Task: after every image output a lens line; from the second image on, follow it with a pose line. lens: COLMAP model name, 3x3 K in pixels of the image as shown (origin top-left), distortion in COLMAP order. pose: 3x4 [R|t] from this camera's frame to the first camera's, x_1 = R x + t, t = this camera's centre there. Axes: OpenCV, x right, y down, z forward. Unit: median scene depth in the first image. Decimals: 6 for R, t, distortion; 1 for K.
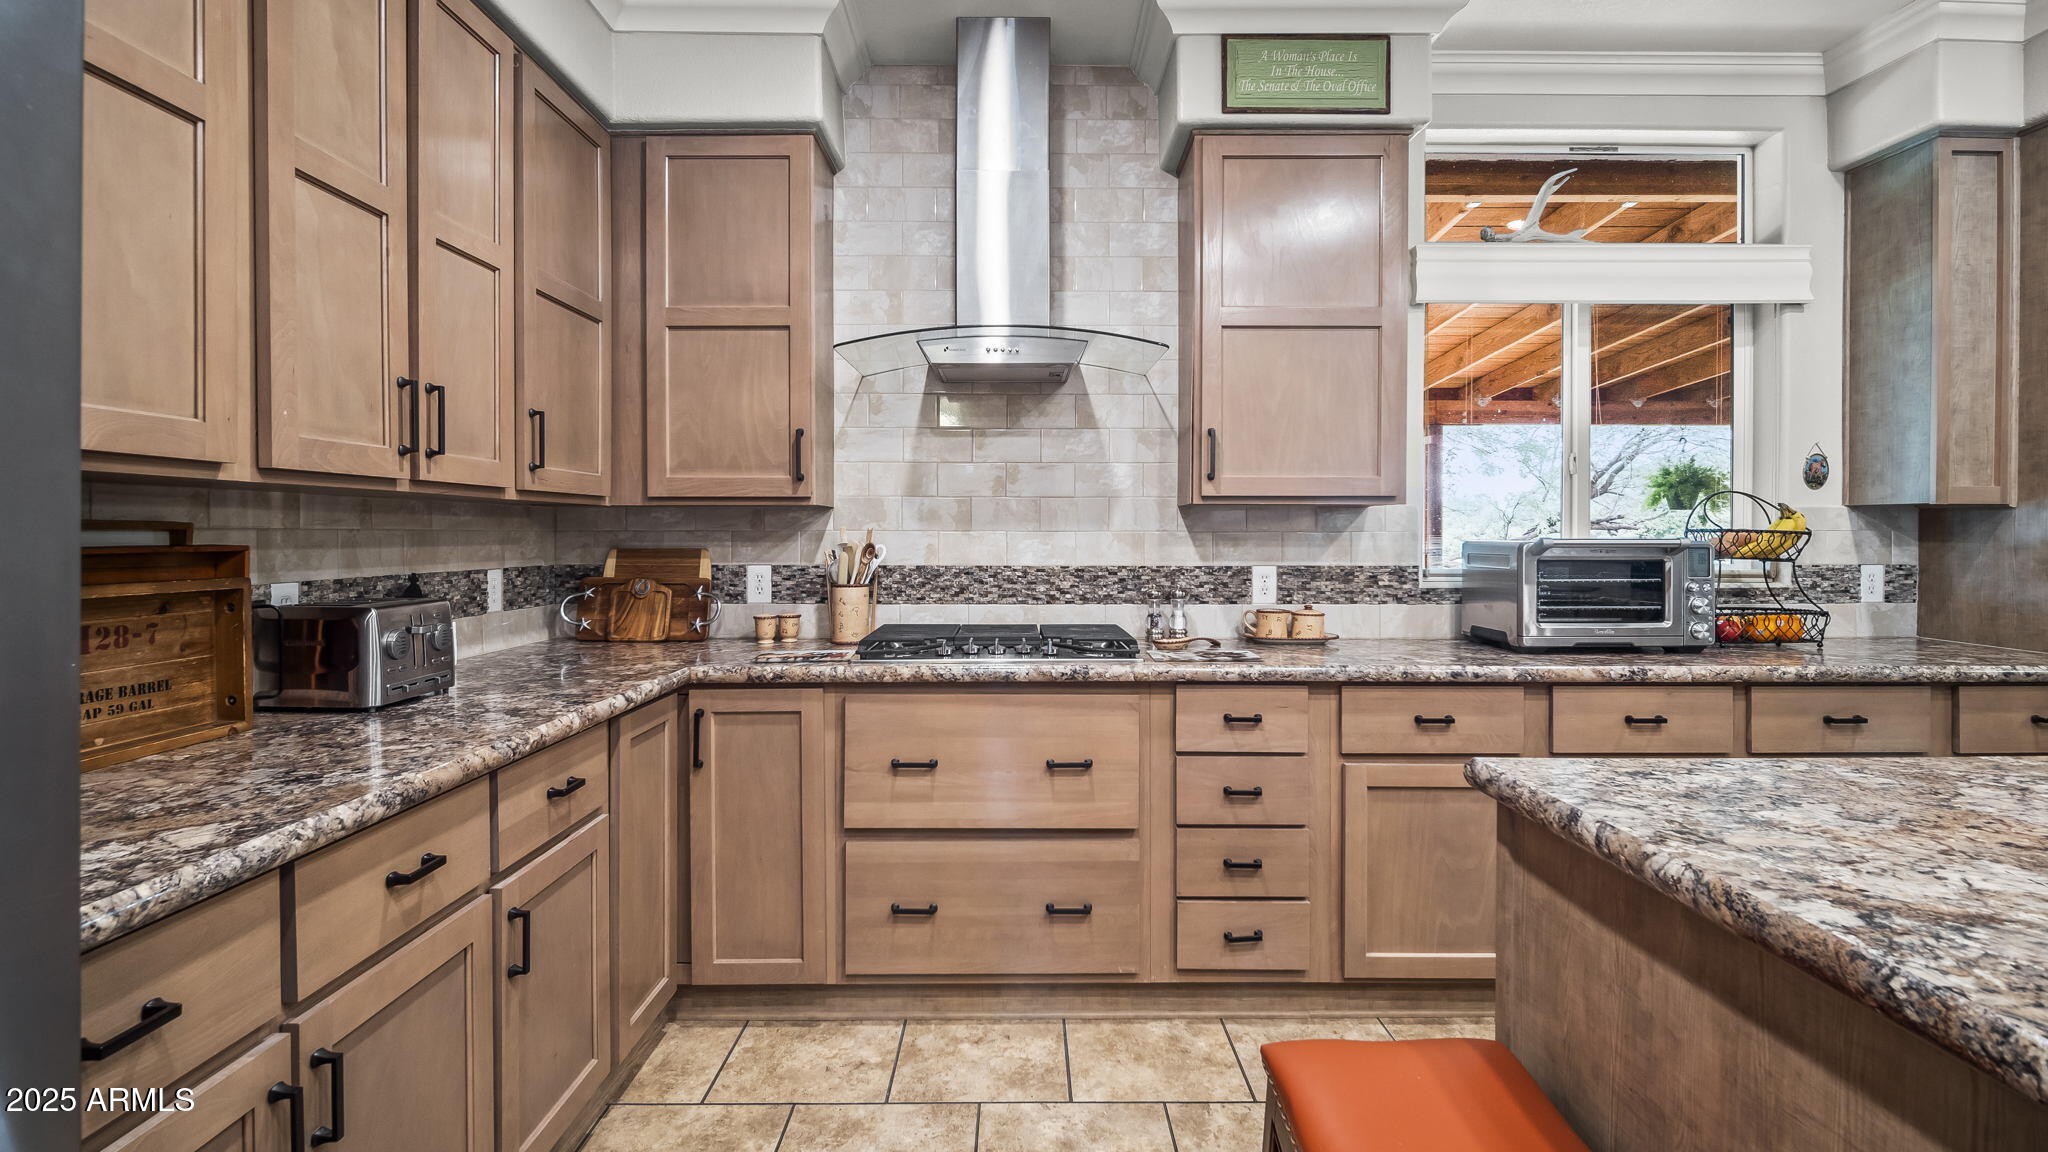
lens RADIAL K [[945.3, 0, 1023.0], [0, 945.3, 530.8], [0, 0, 1]] dist [0.001471, -0.007342]
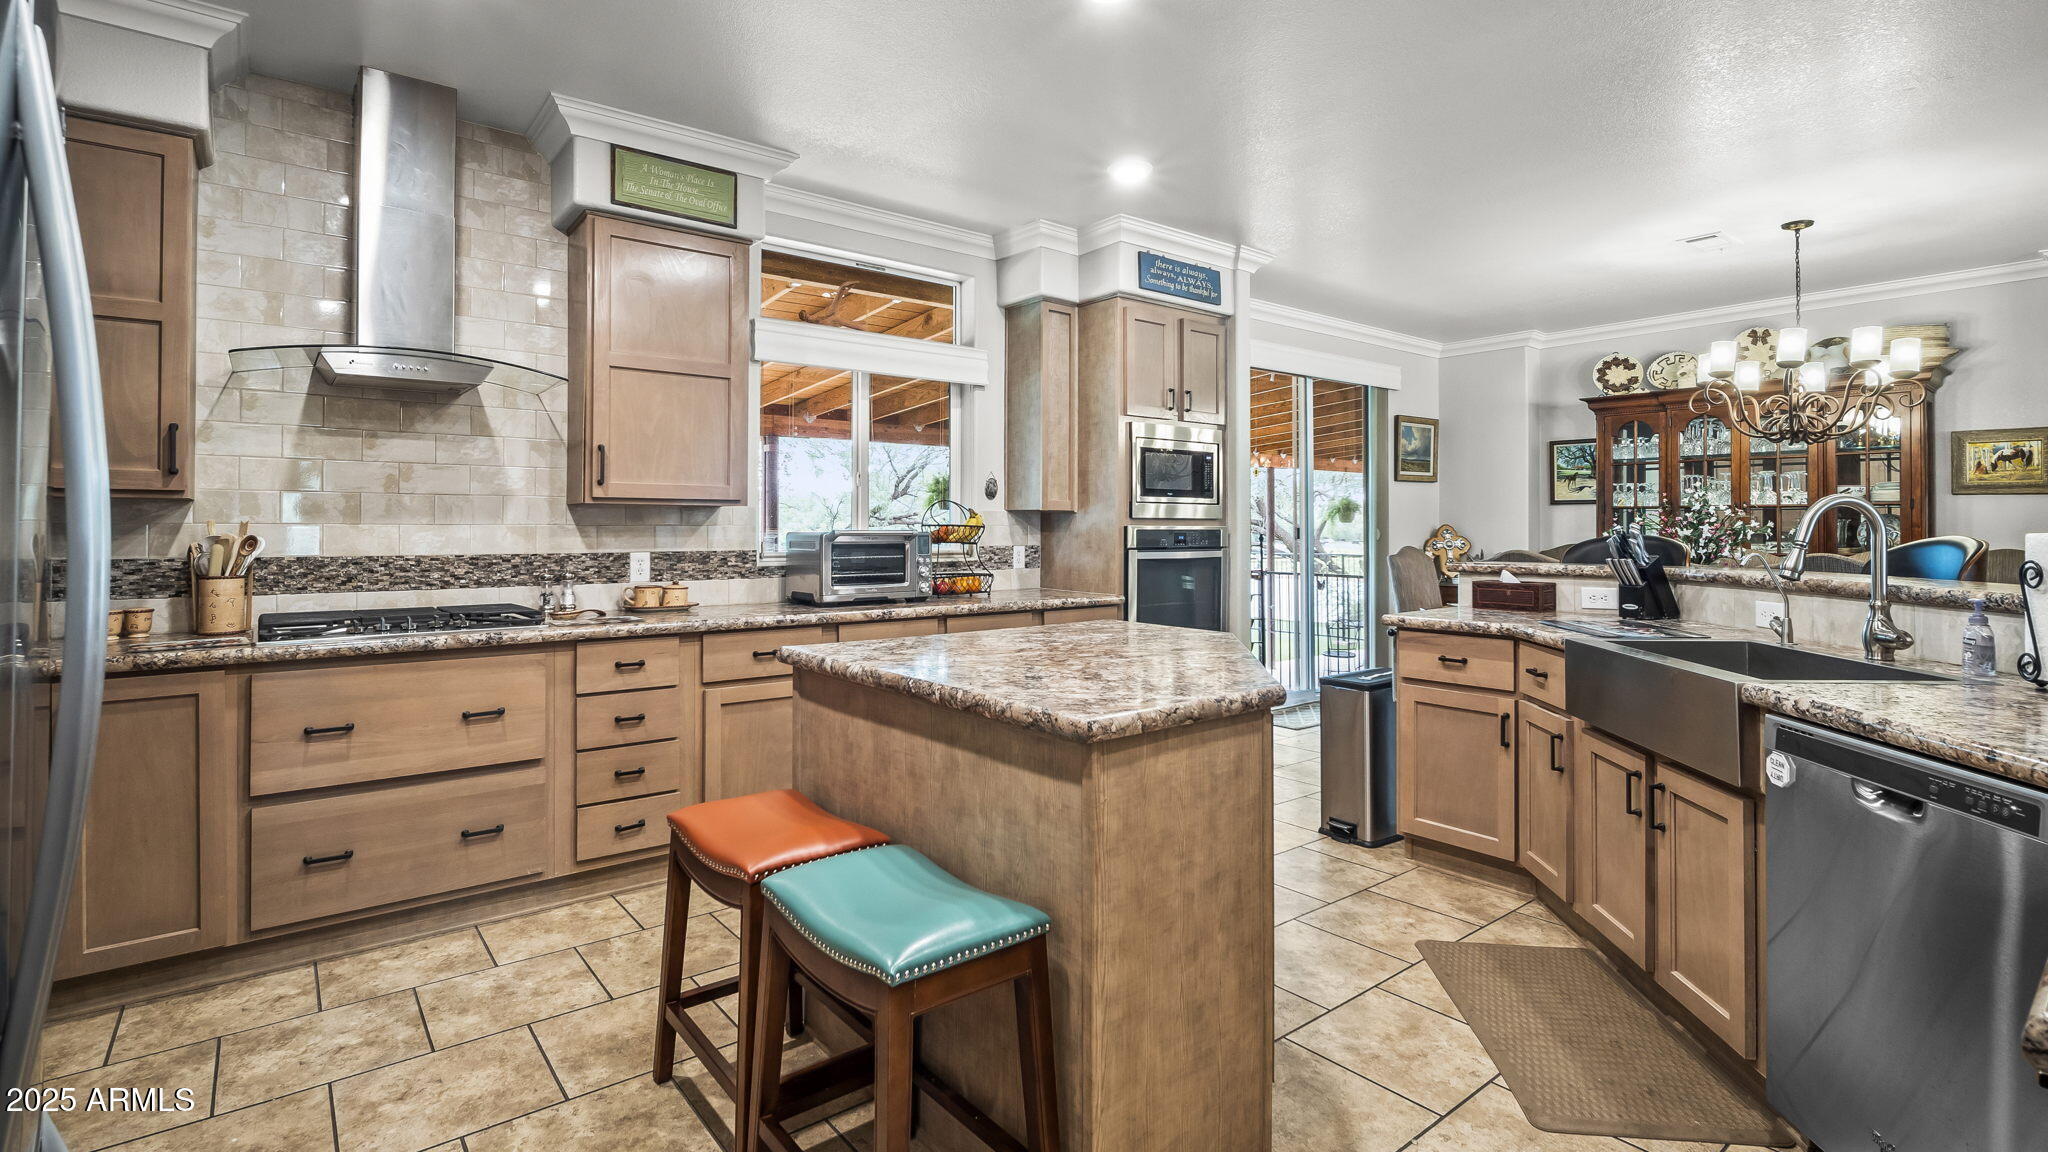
lens RADIAL K [[945.3, 0, 1023.0], [0, 945.3, 530.8], [0, 0, 1]] dist [0.001471, -0.007342]
pose [[0.785866, -0.001779, 0.618395, -0.135282], [-0.002319, 0.999980, 0.005823, -0.000355], [-0.618393, -0.006010, 0.785846, -0.341000]]
